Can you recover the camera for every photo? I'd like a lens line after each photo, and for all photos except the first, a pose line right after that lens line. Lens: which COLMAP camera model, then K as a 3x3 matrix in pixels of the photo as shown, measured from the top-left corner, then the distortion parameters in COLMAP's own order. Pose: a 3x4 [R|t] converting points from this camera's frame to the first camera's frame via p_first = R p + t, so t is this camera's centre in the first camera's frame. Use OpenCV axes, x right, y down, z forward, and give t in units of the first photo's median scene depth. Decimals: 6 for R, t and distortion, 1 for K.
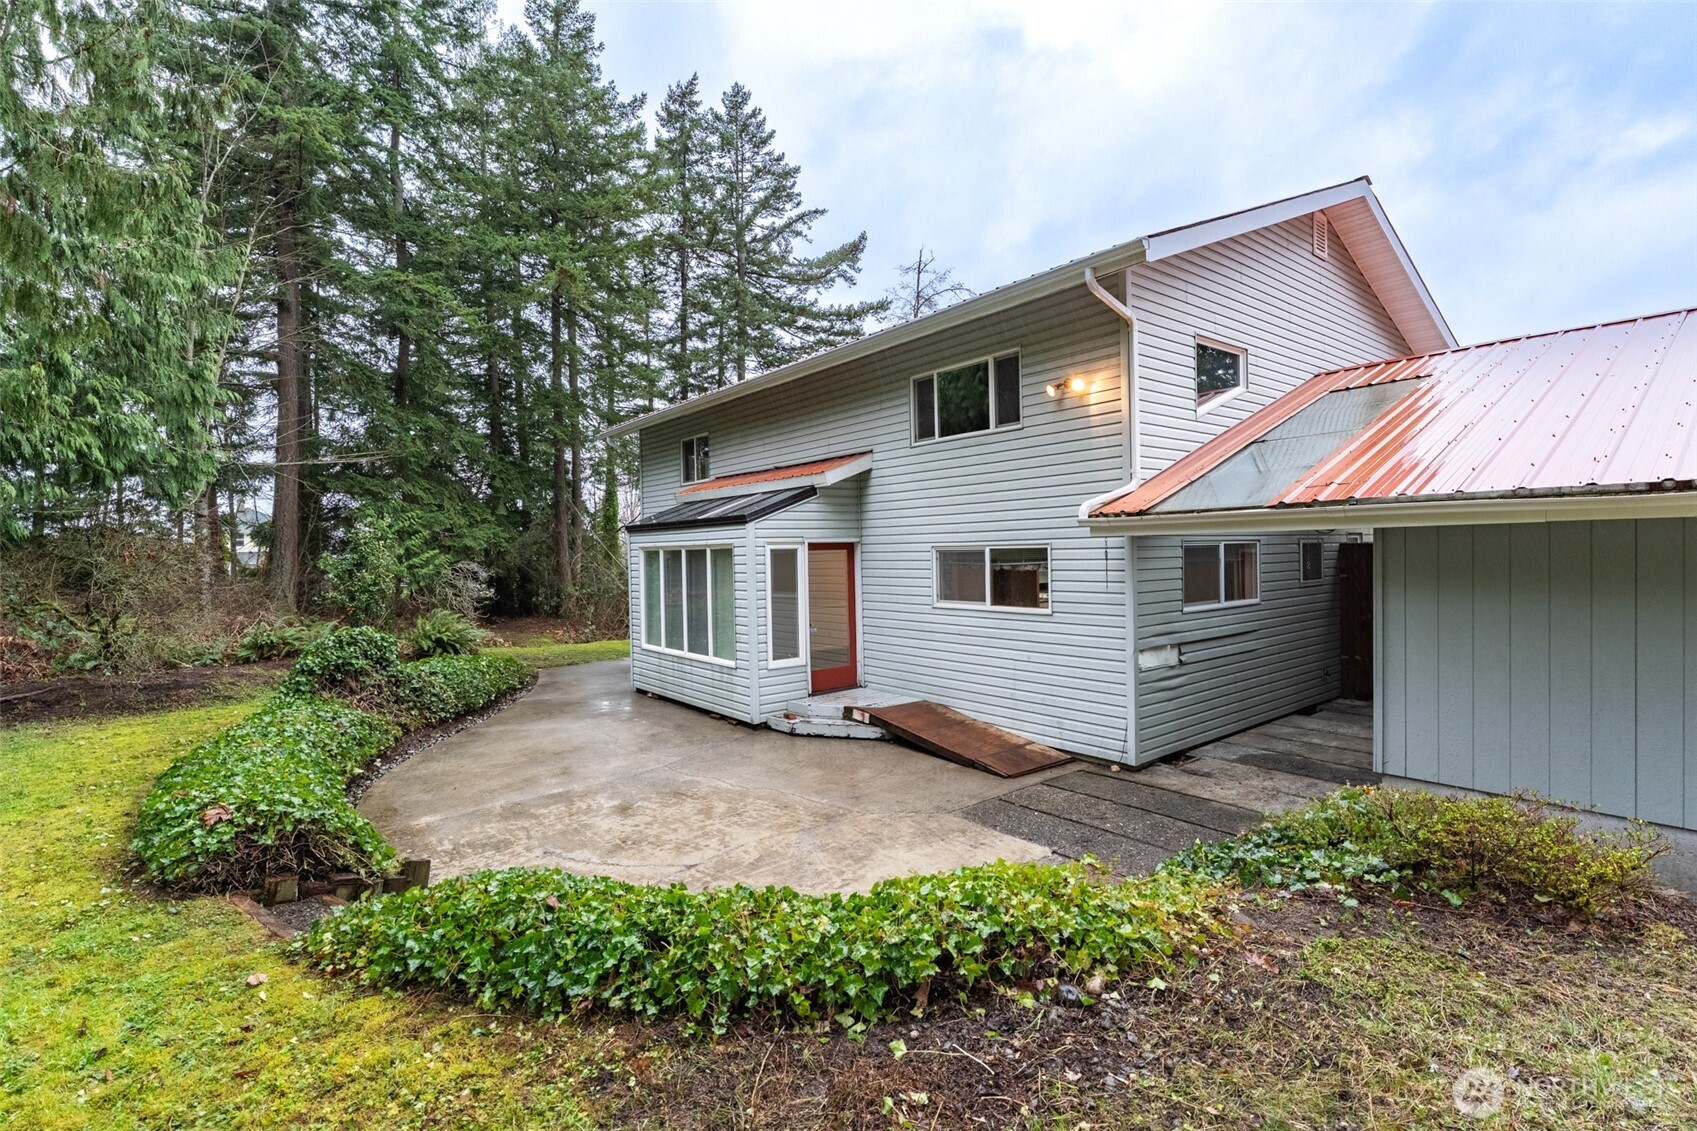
lens RADIAL K [[771.9, 0, 848.5], [0, 771.9, 565.5], [0, 0, 1]] dist [0.000228, -0.000022]
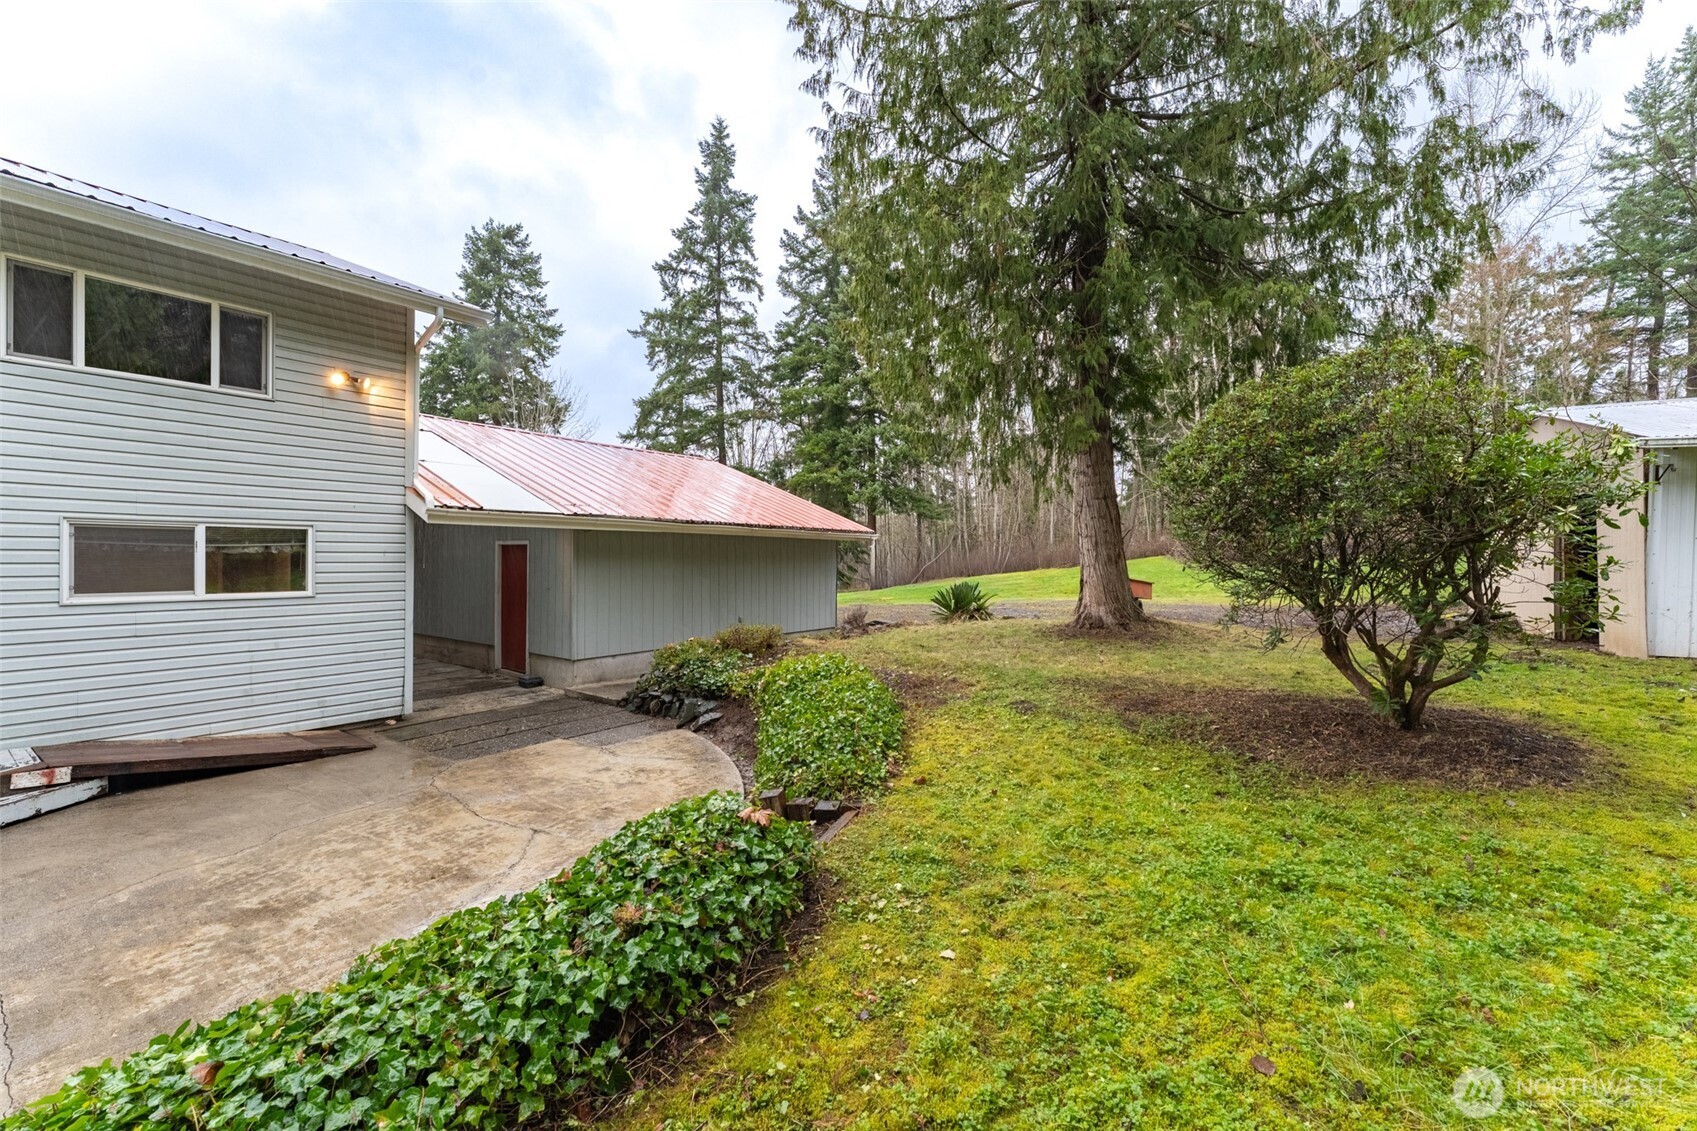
lens RADIAL K [[679.9, 0, 848.5], [0, 679.9, 565.5], [0, 0, 1]] dist [0.000175, 0.000017]
pose [[-0.262794, 0.006341, 0.964831, -0.716144], [0.018609, 0.999826, -0.001502, 0.034985], [-0.964672, 0.017559, -0.262866, 0.518285]]
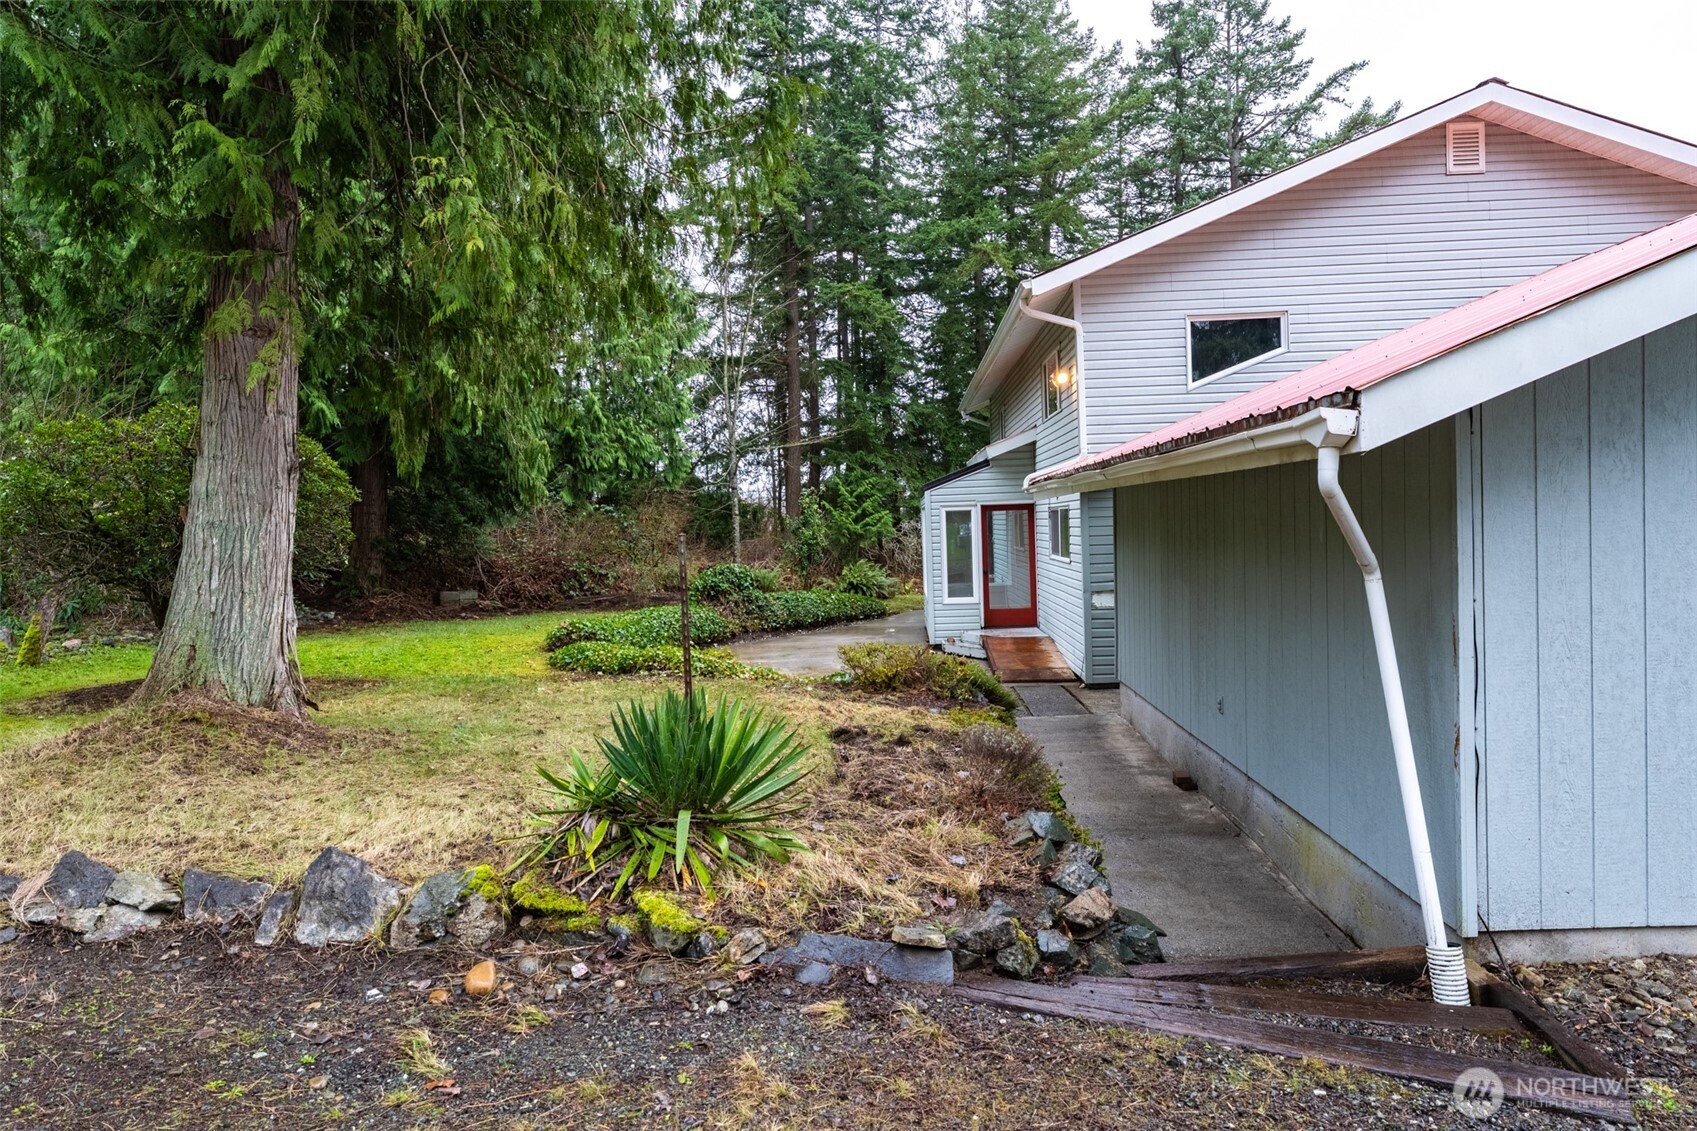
lens RADIAL K [[975.4, 0, 848.5], [0, 975.4, 565.5], [0, 0, 1]] dist [-0.021424, -0.000125]
pose [[0.752440, 0.023150, -0.658254, 0.817148], [0.007001, 0.999045, 0.043138, -0.001171], [0.658624, -0.037067, 0.751559, -0.317798]]
